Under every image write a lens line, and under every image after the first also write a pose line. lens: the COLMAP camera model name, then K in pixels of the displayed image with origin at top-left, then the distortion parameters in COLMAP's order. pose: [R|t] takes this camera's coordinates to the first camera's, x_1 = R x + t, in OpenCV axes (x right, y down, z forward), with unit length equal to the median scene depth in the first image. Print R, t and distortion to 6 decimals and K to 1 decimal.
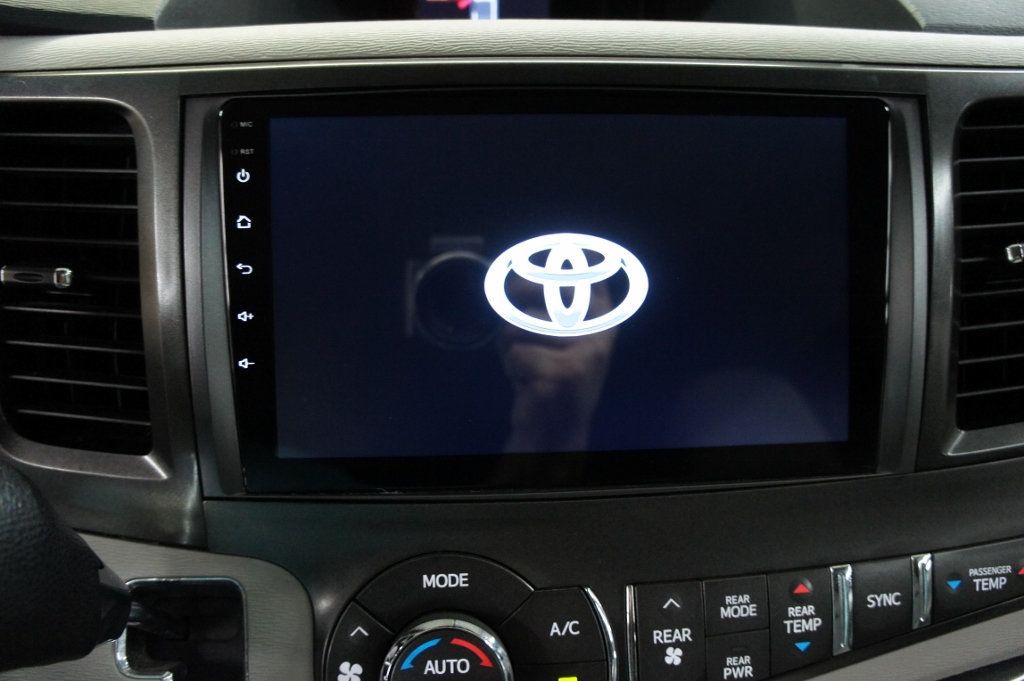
lens RADIAL K [[796.2, 0, 512.0], [0, 796.2, 340.5], [0, 0, 1]] dist [-0.177875, 0.113679]
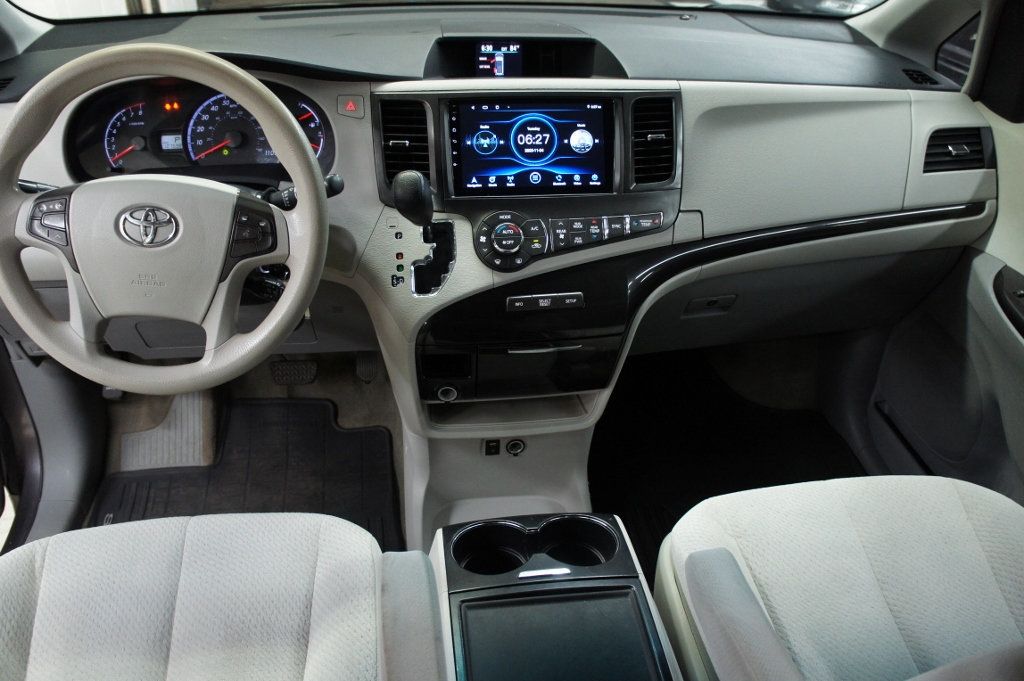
lens RADIAL K [[796.2, 0, 512.0], [0, 796.2, 340.5], [0, 0, 1]] dist [-0.177875, 0.113679]
pose [[0.995516, -0.027774, 0.090427, -0.429178], [0.025183, 0.999242, 0.029671, 0.805372], [-0.091182, -0.027260, 0.995461, -3.047177]]
